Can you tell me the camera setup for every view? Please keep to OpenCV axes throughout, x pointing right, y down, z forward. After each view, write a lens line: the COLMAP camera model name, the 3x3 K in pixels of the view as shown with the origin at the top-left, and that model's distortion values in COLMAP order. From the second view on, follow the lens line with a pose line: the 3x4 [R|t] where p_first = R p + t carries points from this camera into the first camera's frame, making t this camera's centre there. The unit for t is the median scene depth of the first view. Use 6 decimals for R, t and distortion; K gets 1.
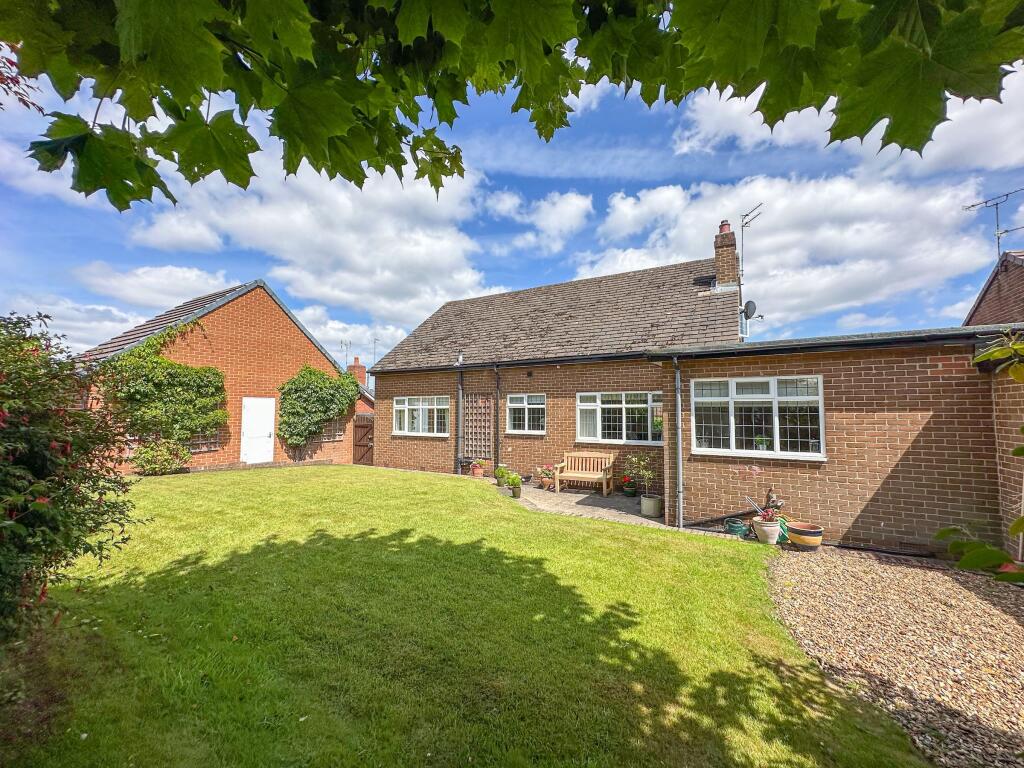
lens RADIAL K [[411.7, 0, 512.0], [0, 411.7, 384.0], [0, 0, 1]] dist [0.000669, 0.000092]
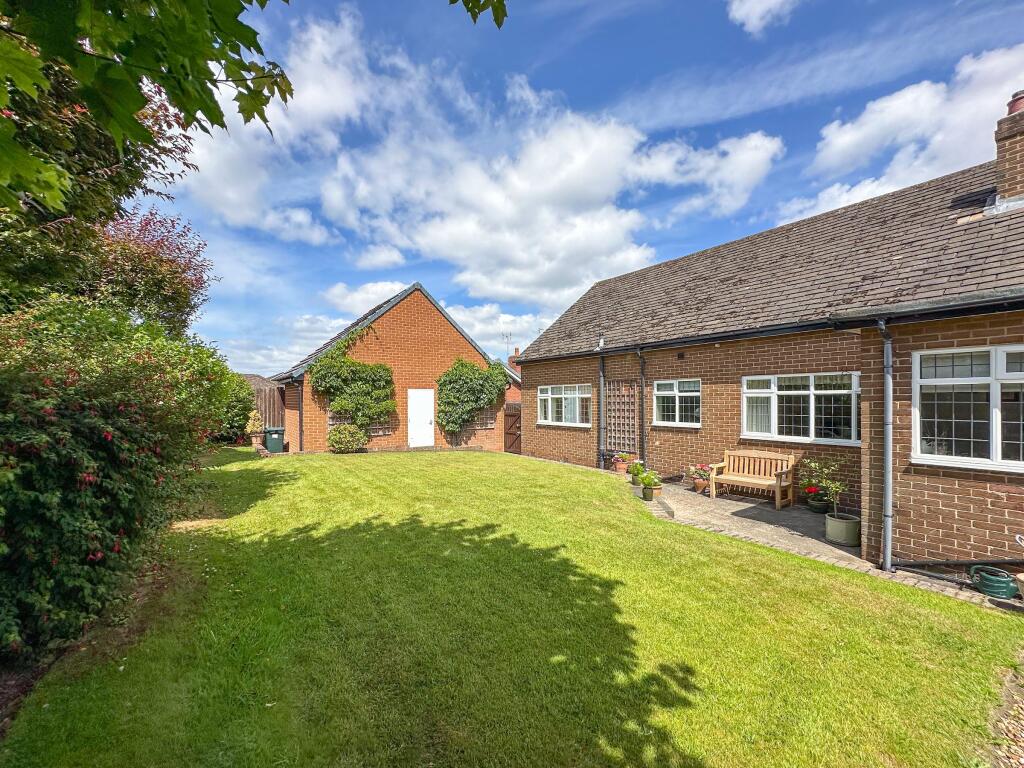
lens RADIAL K [[419.5, 0, 498.7], [0, 419.5, 396.6], [0, 0, 1]] dist [-0.000609, 0.000592]
pose [[0.901113, -0.008669, -0.433497, 0.084333], [0.034322, 0.998089, 0.051385, 0.002256], [0.432223, -0.061182, 0.899689, 0.063950]]
